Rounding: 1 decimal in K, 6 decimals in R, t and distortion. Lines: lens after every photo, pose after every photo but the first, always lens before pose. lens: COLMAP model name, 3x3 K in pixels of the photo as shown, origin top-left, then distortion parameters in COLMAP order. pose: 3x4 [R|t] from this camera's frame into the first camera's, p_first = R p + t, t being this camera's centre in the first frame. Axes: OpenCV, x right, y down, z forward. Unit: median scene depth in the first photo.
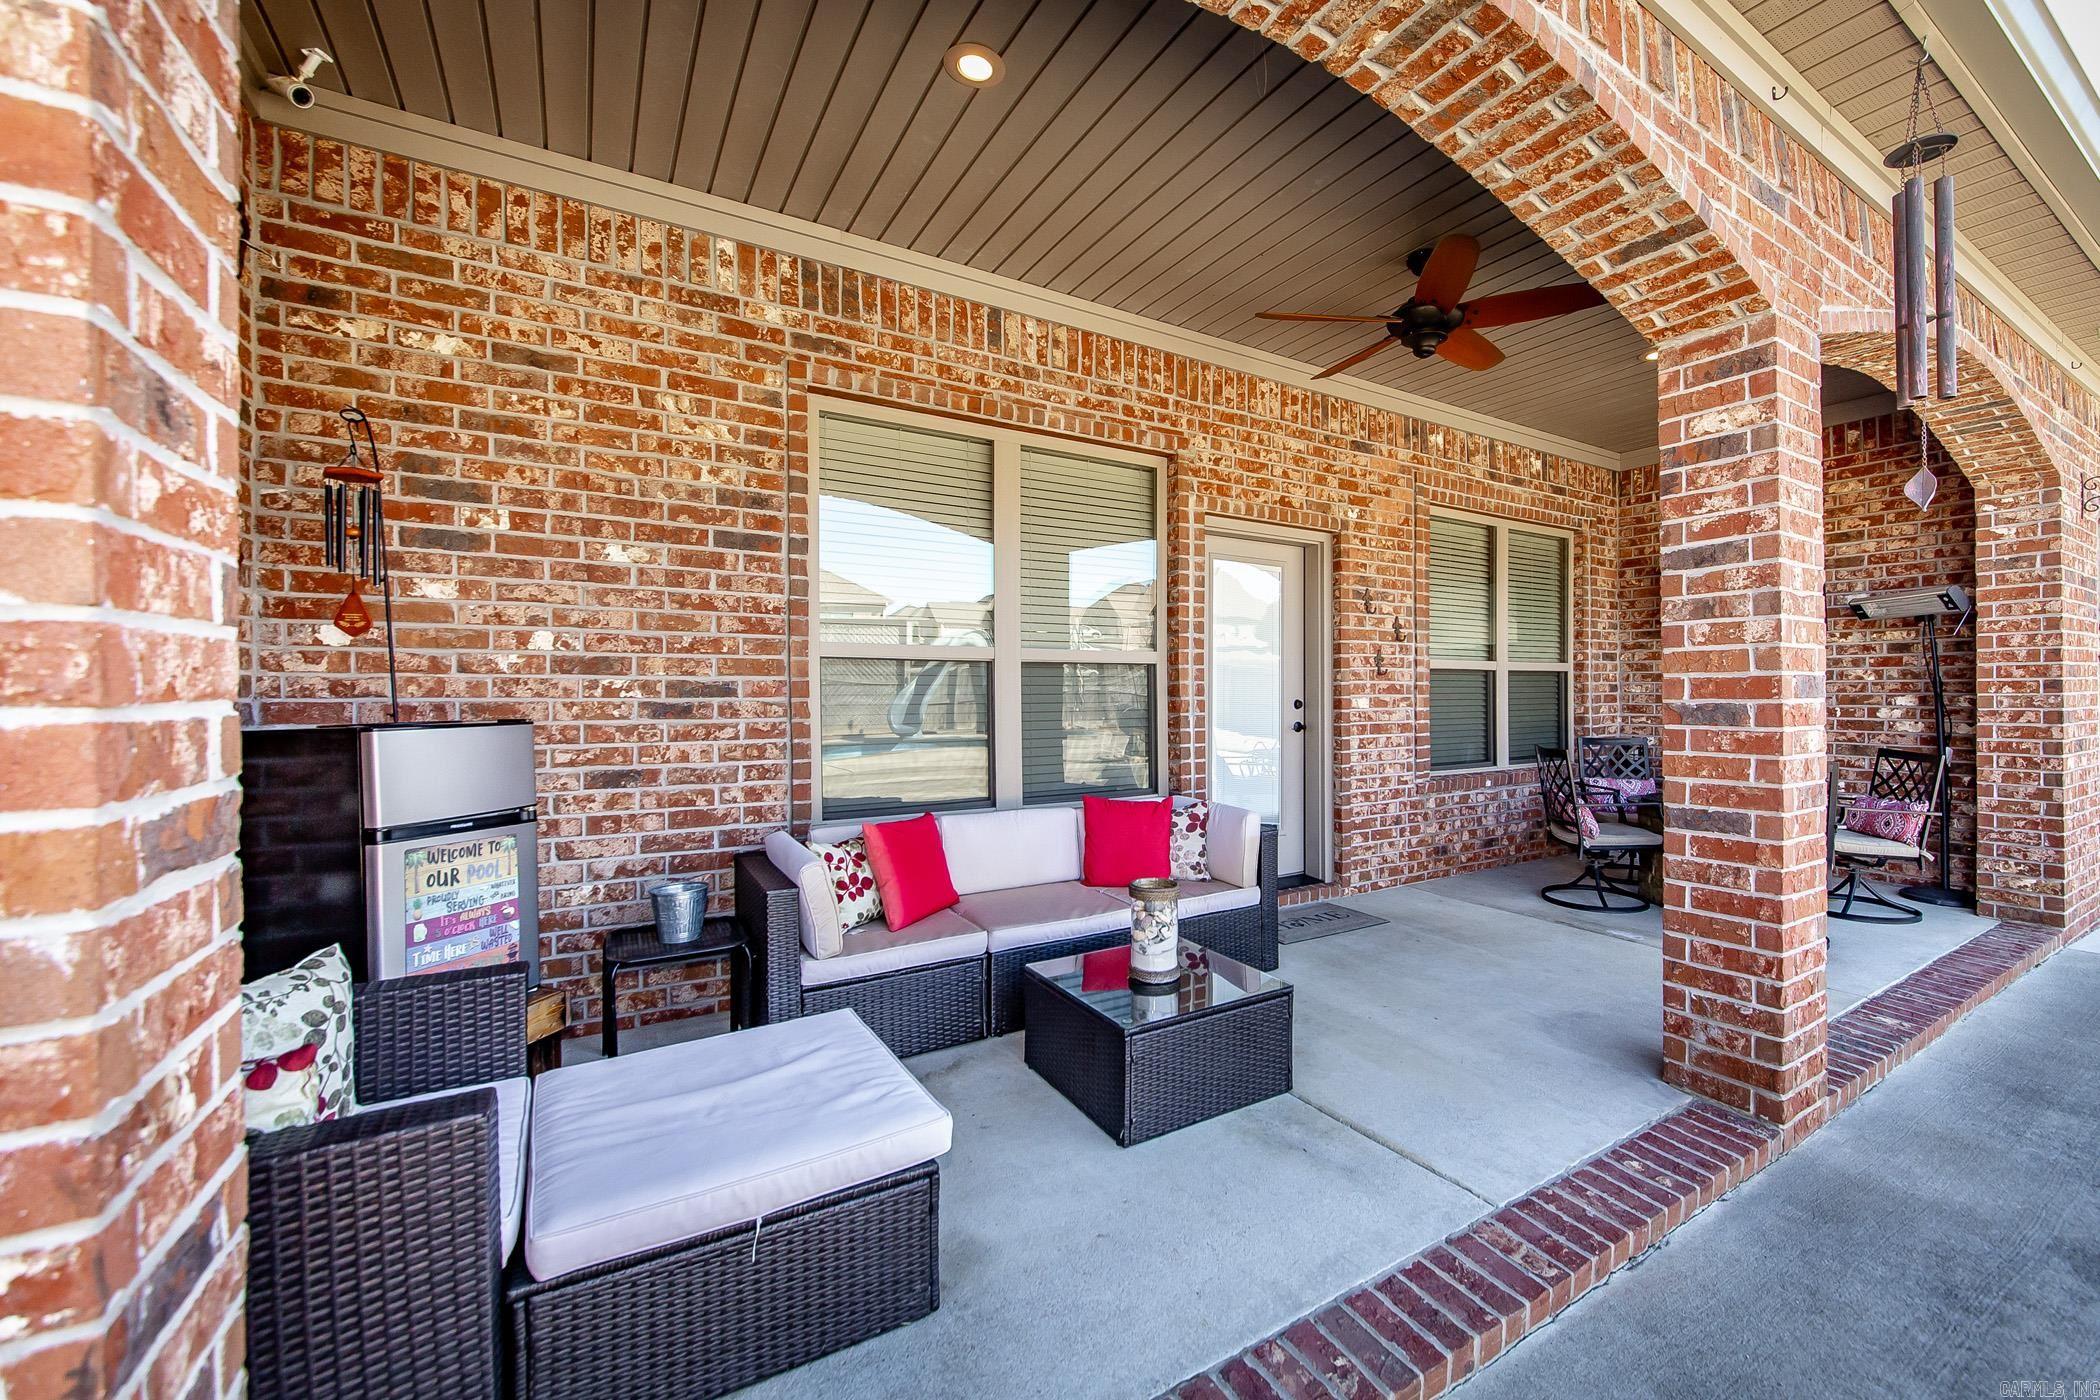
lens RADIAL K [[807.7, 0, 1055.8], [0, 807.7, 696.8], [0, 0, 1]] dist [-0.011991, -0.000028]
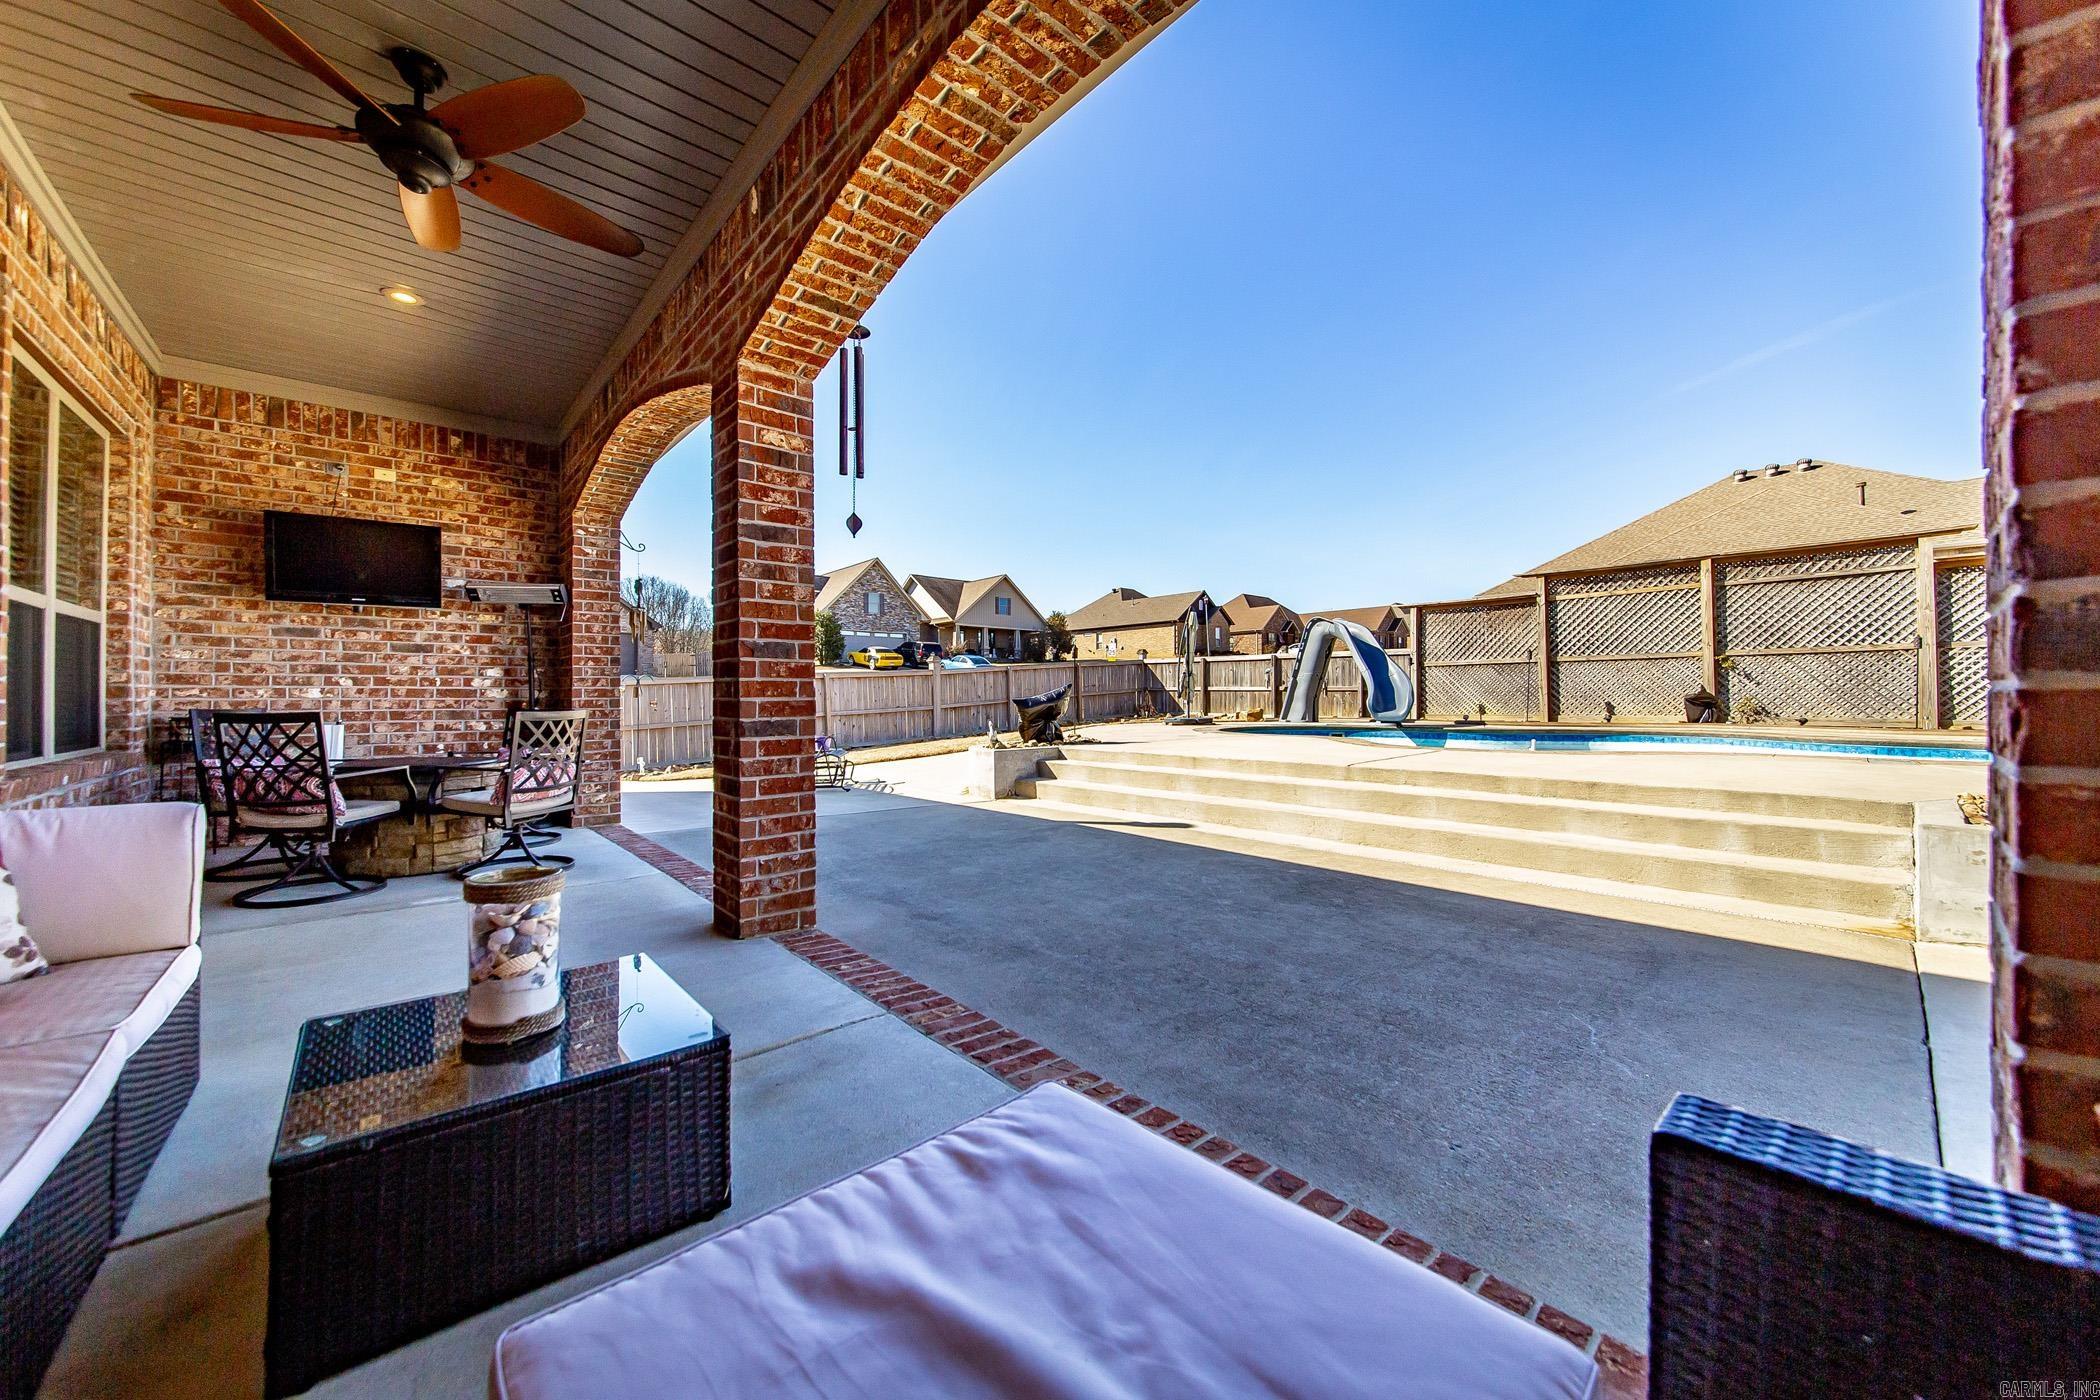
lens RADIAL K [[807.7, 0, 1055.8], [0, 807.7, 696.8], [0, 0, 1]] dist [-0.011991, -0.000028]
pose [[-0.225716, 0.014904, 0.974079, -0.394254], [0.005671, 0.999886, -0.013985, 0.077459], [-0.974177, 0.002368, -0.225775, 0.526733]]
